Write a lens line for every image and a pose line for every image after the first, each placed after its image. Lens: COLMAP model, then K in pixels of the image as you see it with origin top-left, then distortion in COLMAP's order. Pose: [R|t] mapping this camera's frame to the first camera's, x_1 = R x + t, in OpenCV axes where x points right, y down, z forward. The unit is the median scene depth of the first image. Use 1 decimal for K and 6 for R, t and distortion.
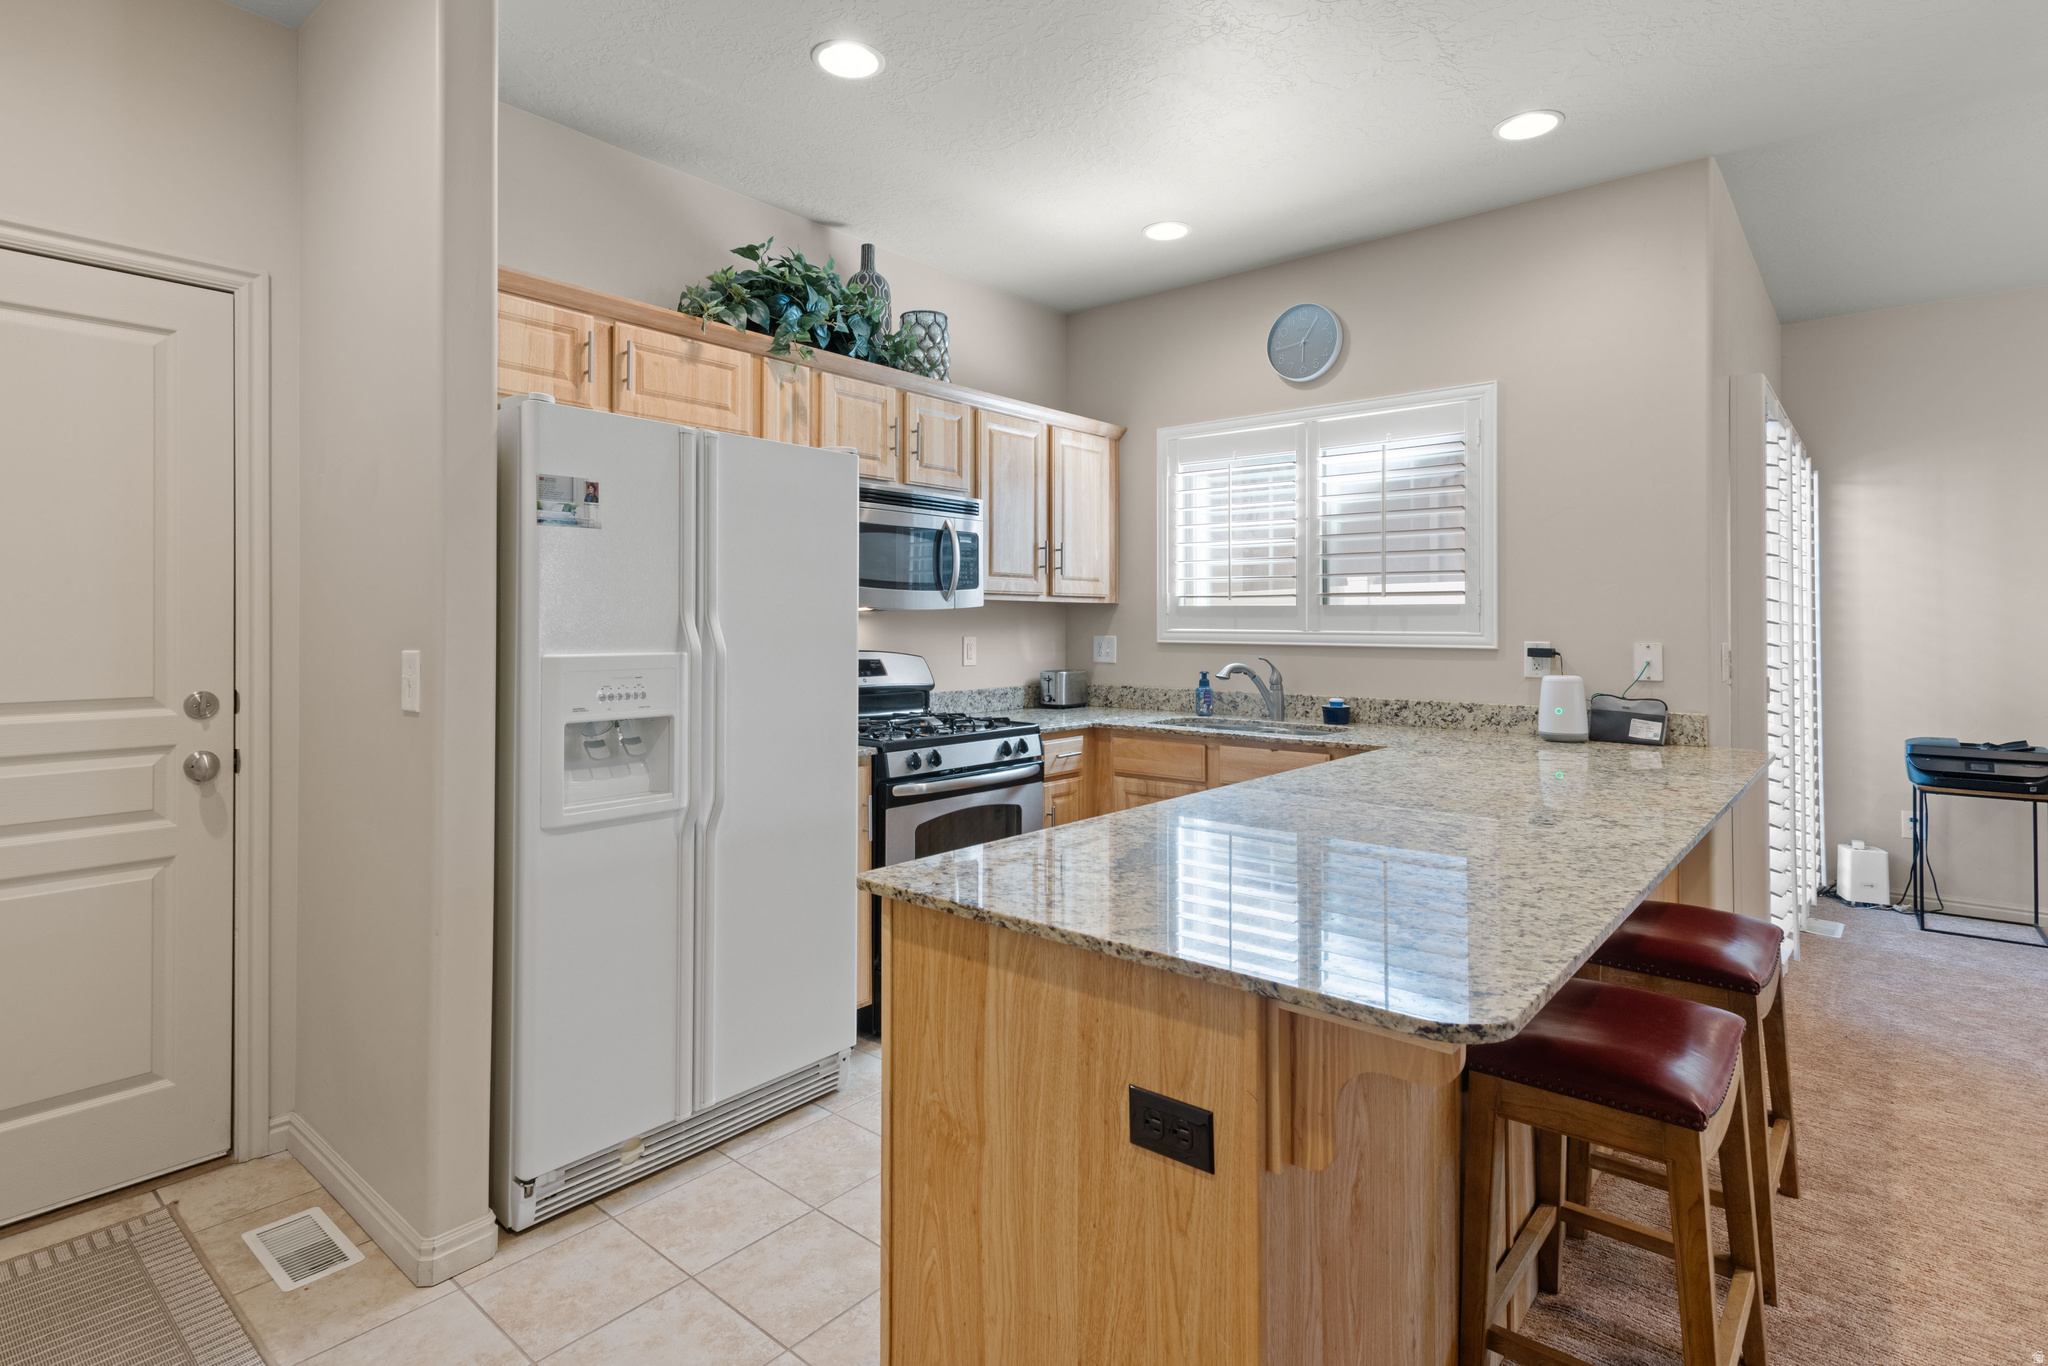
lens RADIAL K [[1034.1, 0, 1036.6], [0, 1034.1, 627.5], [0, 0, 1]] dist [0.003320, 0.000199]
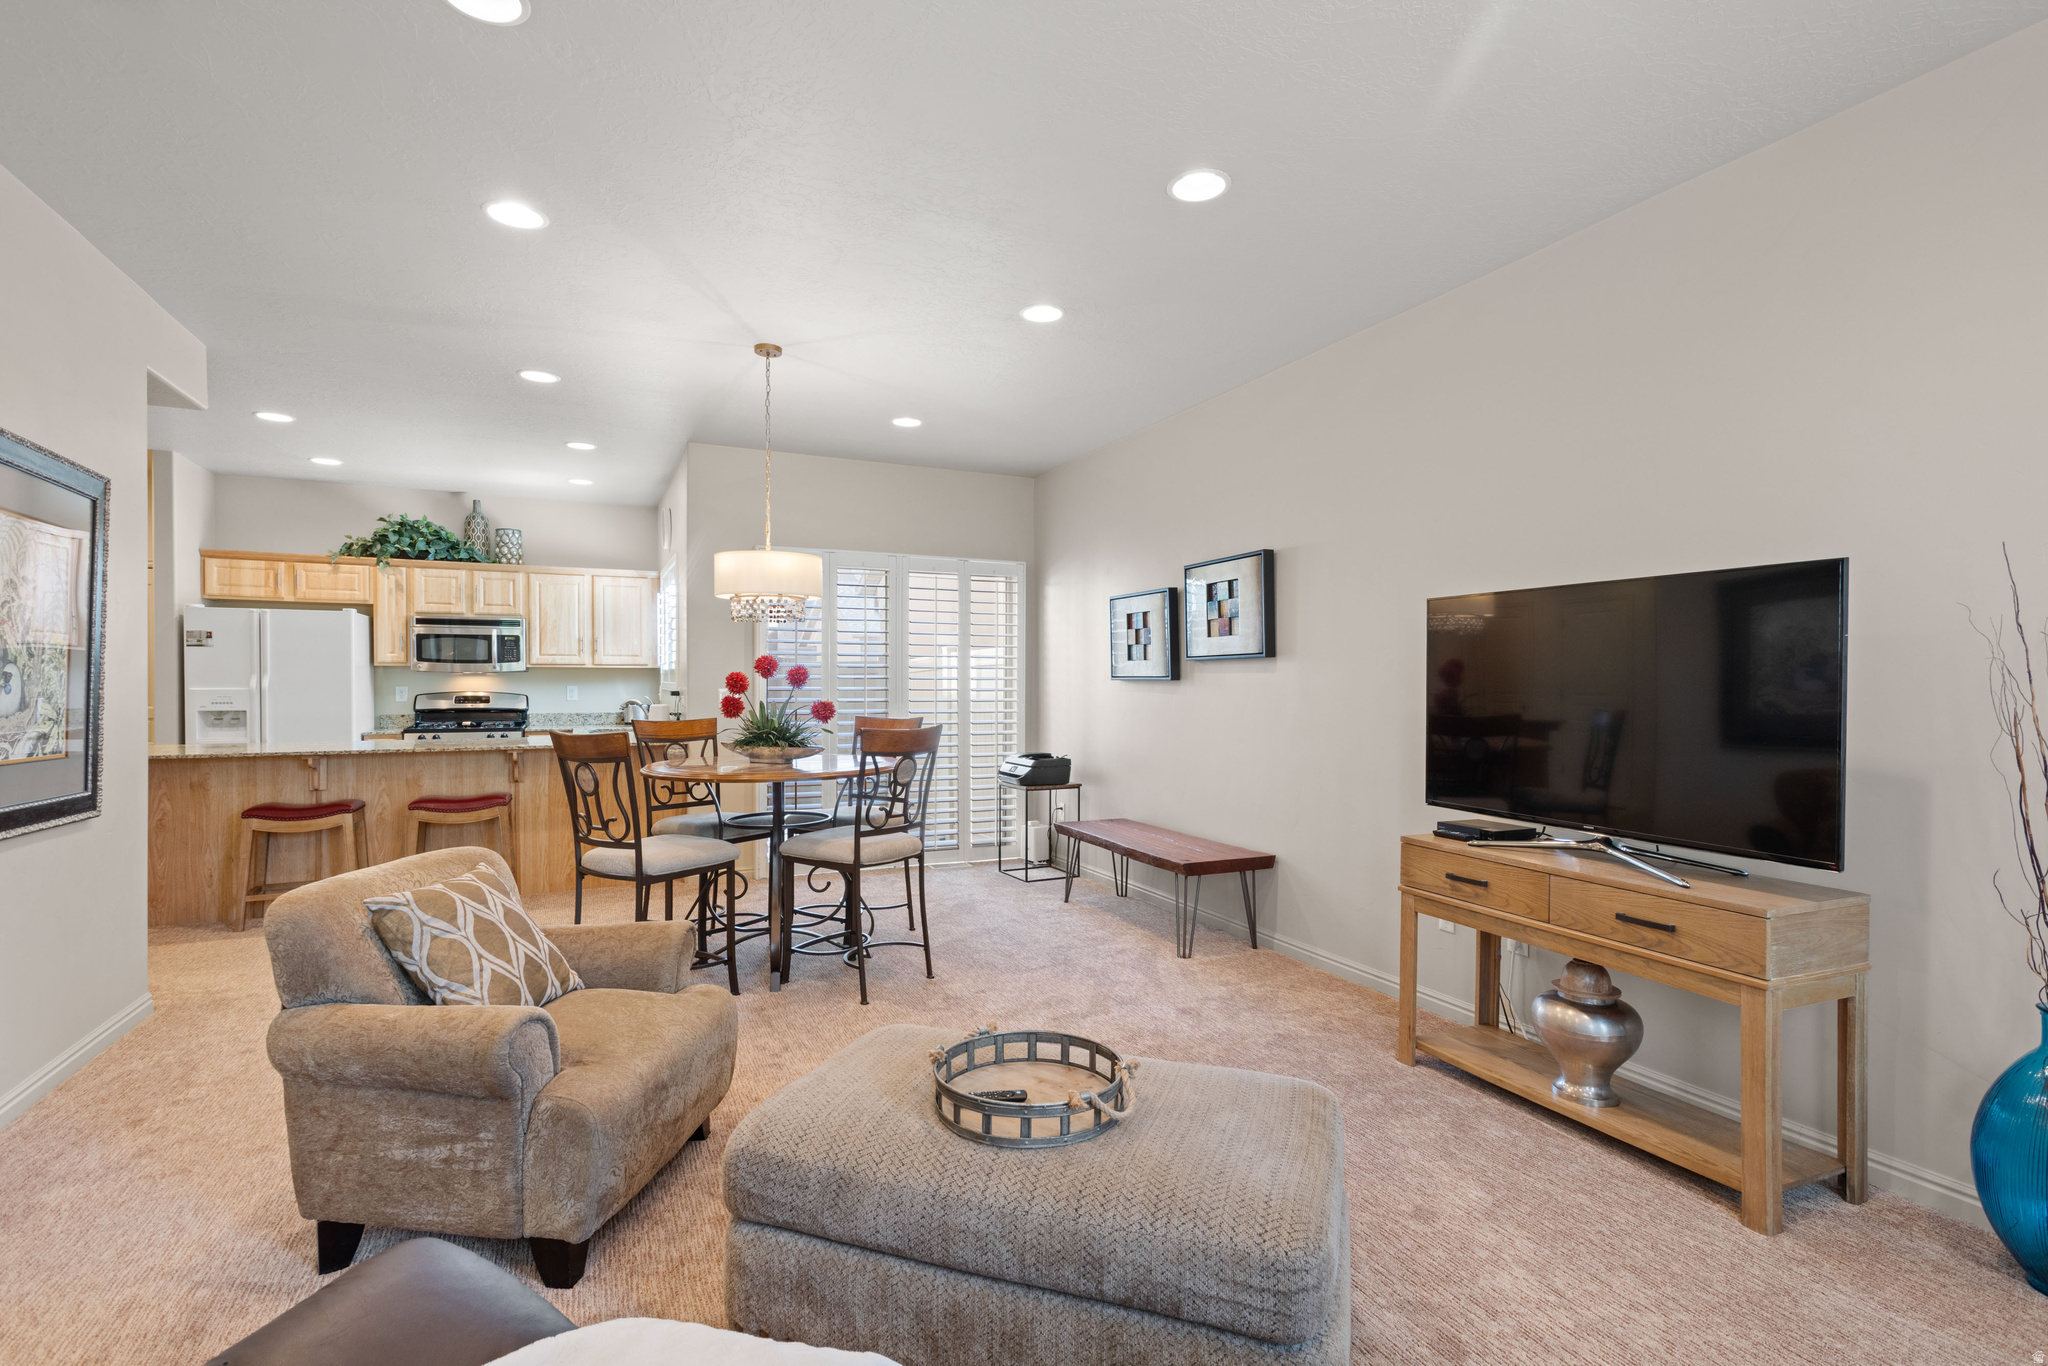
lens RADIAL K [[976.5, 0, 1055.1], [0, 976.5, 687.7], [0, 0, 1]] dist [0.012865, -0.000732]
pose [[0.911557, 0.002453, -0.411165, 1.951682], [-0.001064, 0.999993, 0.003607, 0.006602], [0.411171, -0.002850, 0.911554, -0.392041]]
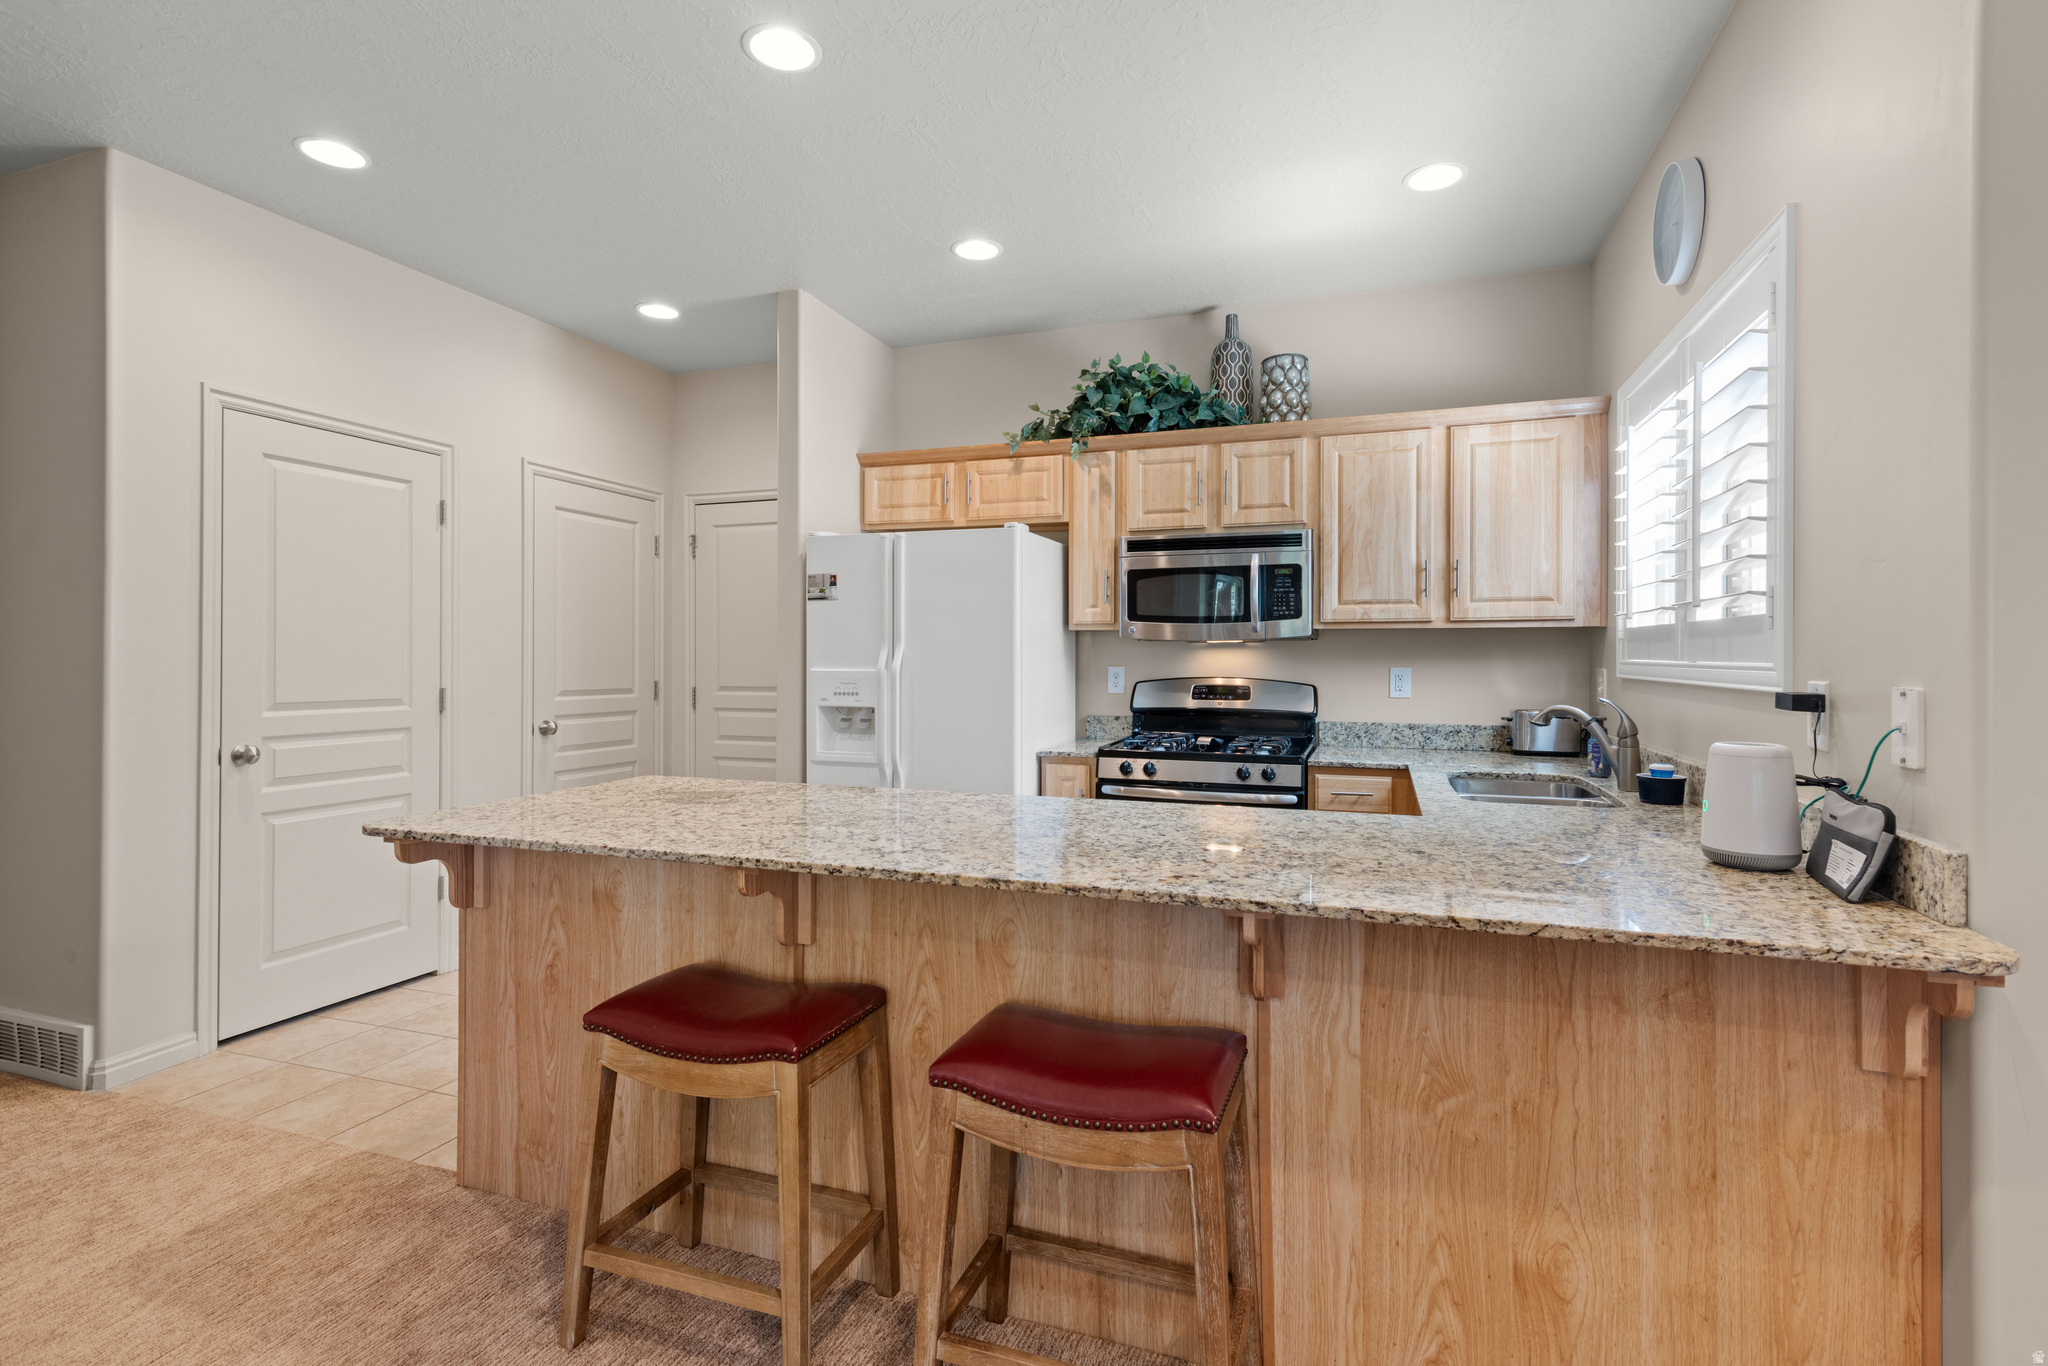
lens RADIAL K [[976.5, 0, 1024.9], [0, 976.5, 661.5], [0, 0, 1]] dist [0.012865, -0.000732]
pose [[0.342132, 0.002593, -0.939648, 0.845562], [-0.004725, 0.999988, 0.001039, 0.005359], [0.939640, 0.004084, 0.342140, 0.475905]]
